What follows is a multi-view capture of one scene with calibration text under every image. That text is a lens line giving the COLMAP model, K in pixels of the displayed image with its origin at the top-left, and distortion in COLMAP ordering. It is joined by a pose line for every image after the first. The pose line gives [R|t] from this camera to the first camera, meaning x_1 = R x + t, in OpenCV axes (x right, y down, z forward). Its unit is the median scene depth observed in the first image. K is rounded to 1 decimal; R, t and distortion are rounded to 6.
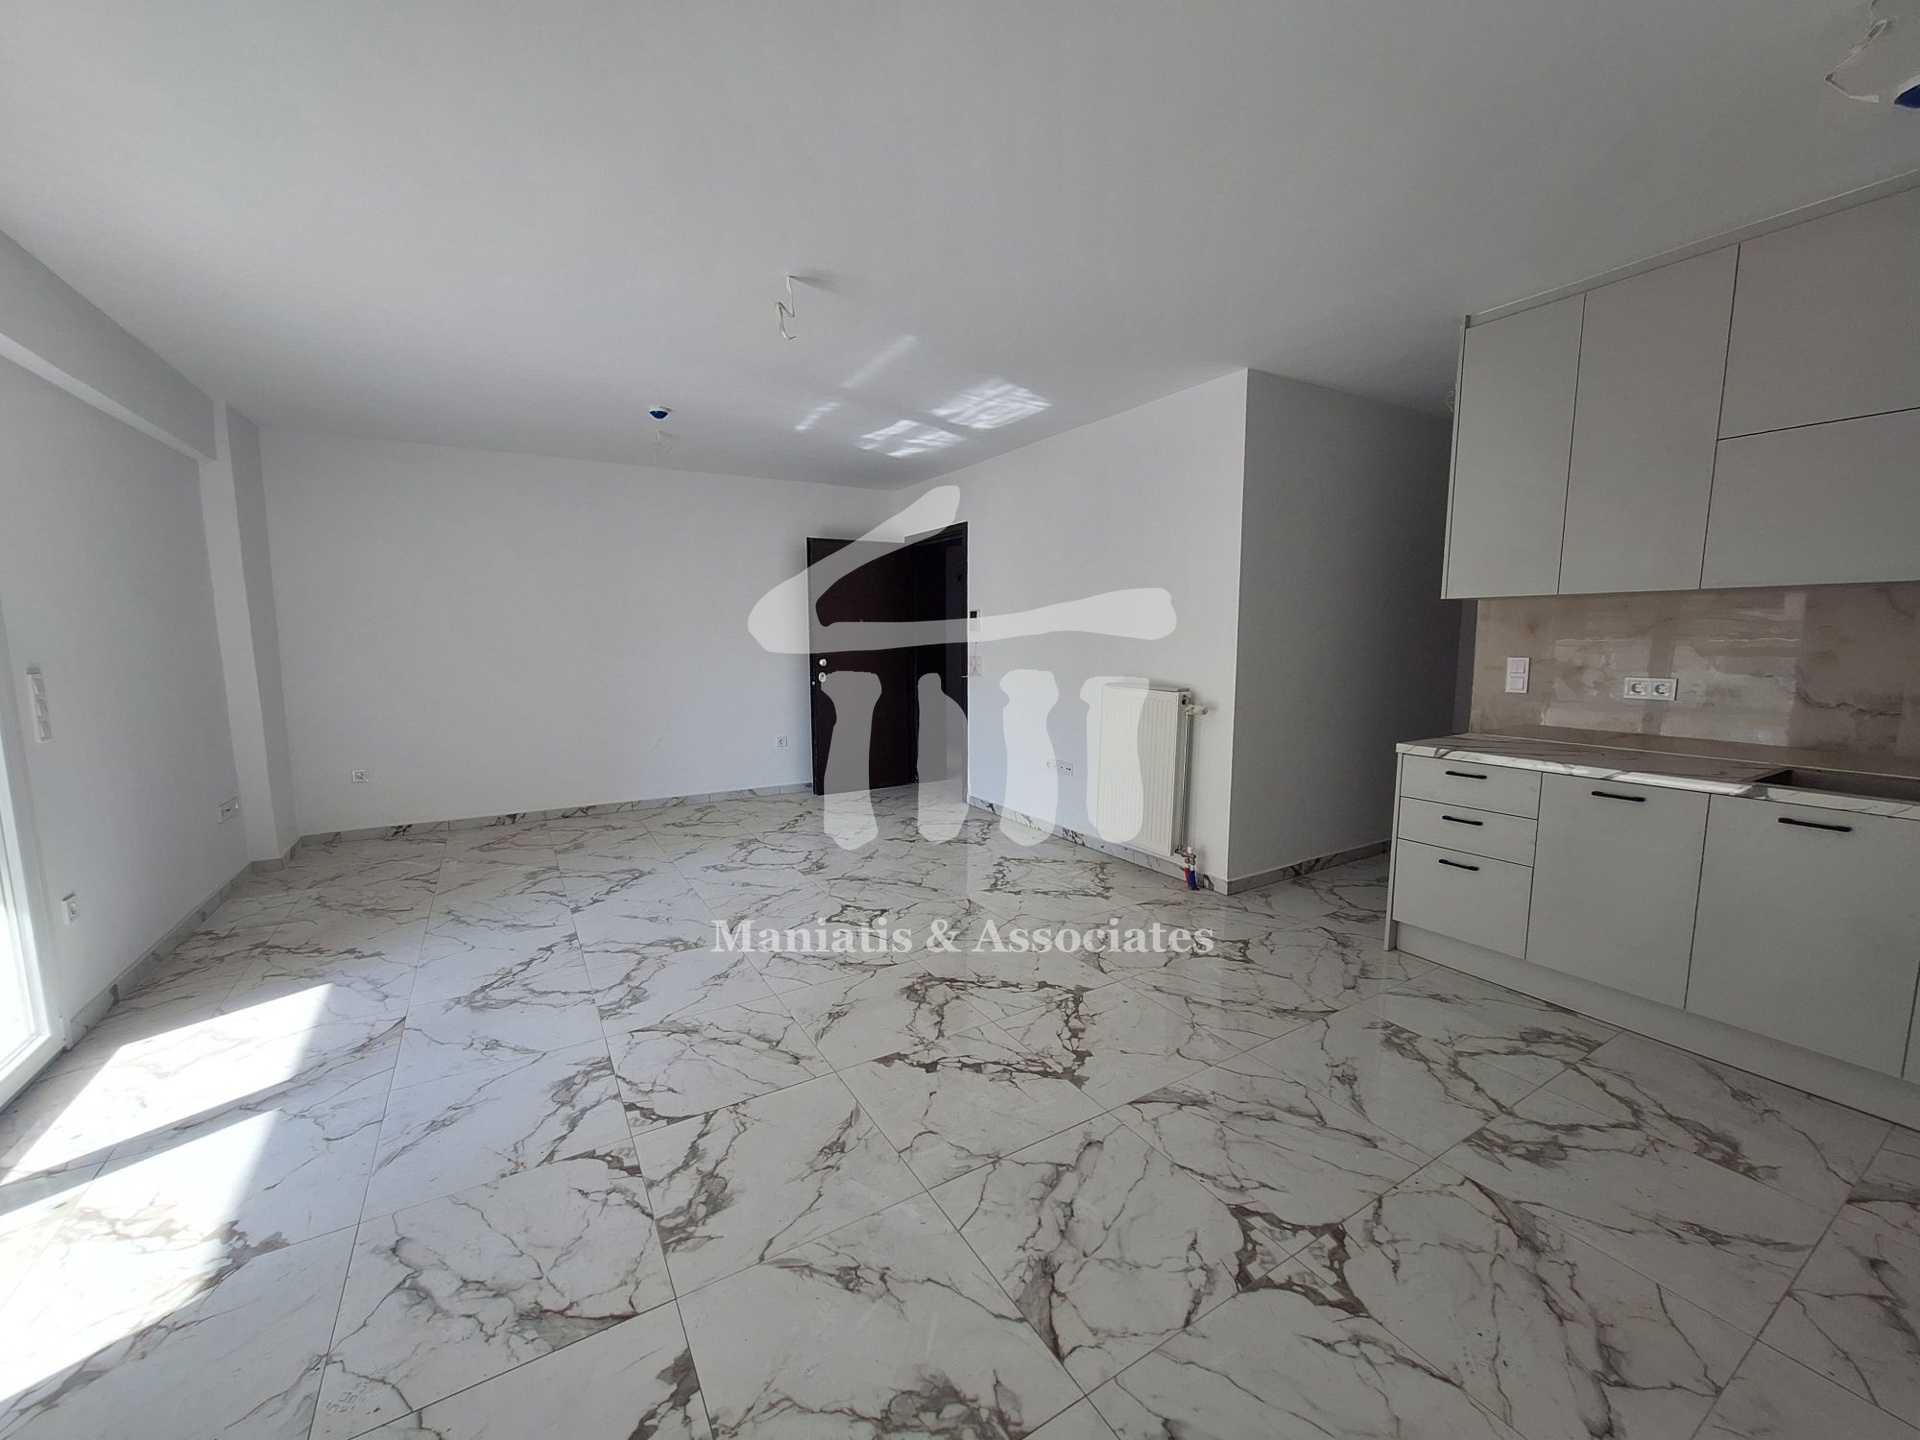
lens RADIAL K [[761.9, 0, 955.0], [0, 761.9, 724.7], [0, 0, 1]] dist [0.000303, 0.000794]
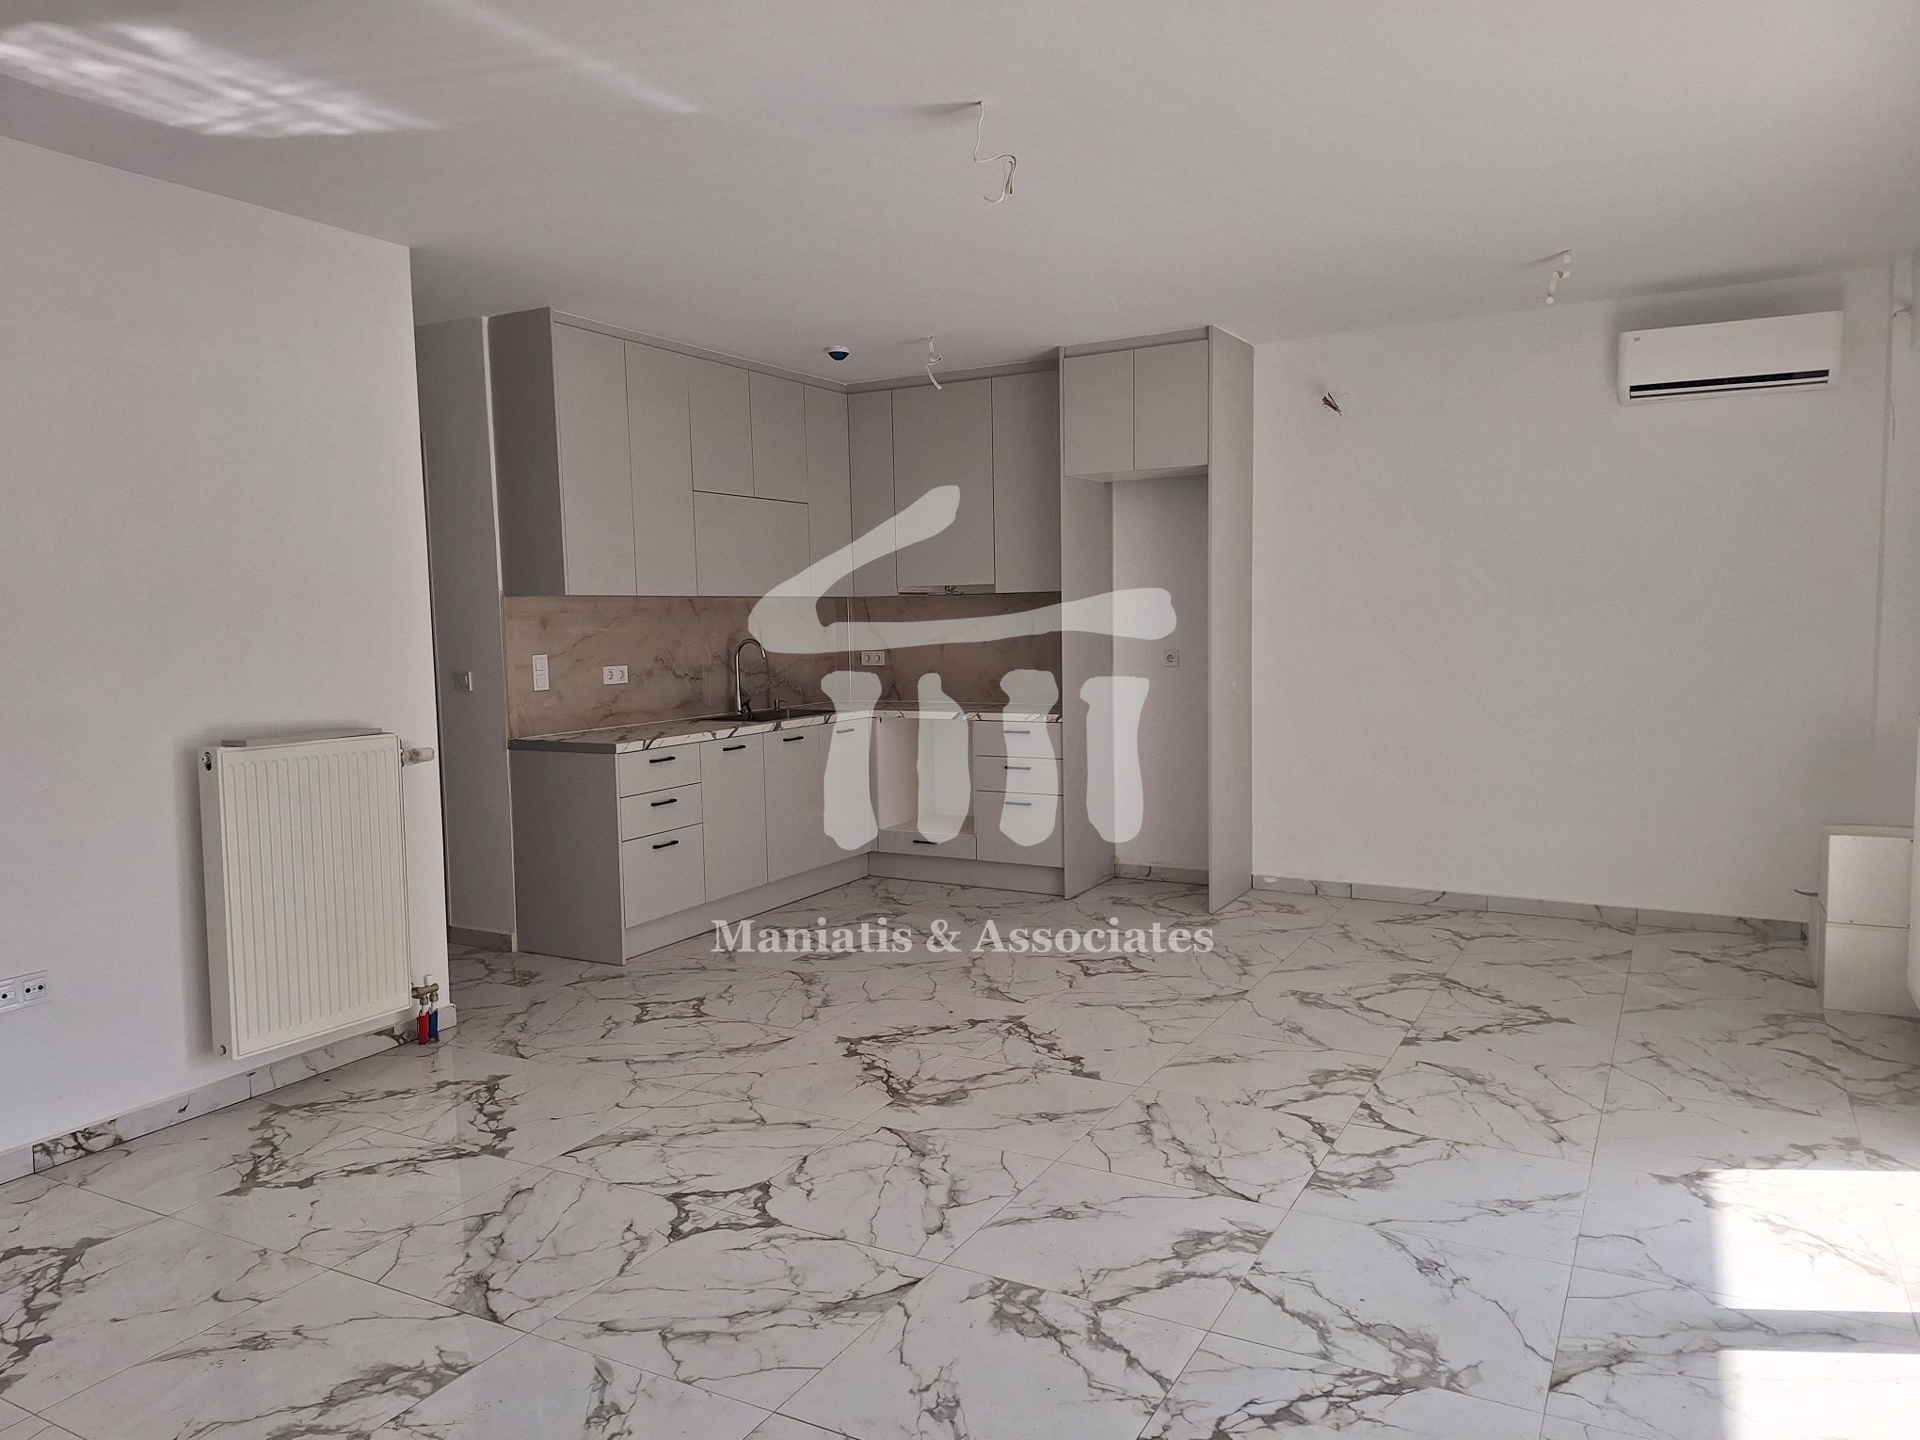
lens RADIAL K [[1331.1, 0, 960.0], [0, 1331.1, 720.0], [0, 0, 1]] dist [0.062276, -0.054469]
pose [[-0.505768, -0.055748, 0.860866, -1.182274], [0.123831, 0.982884, 0.136402, -0.197166], [-0.853735, 0.175590, -0.490208, 1.578726]]
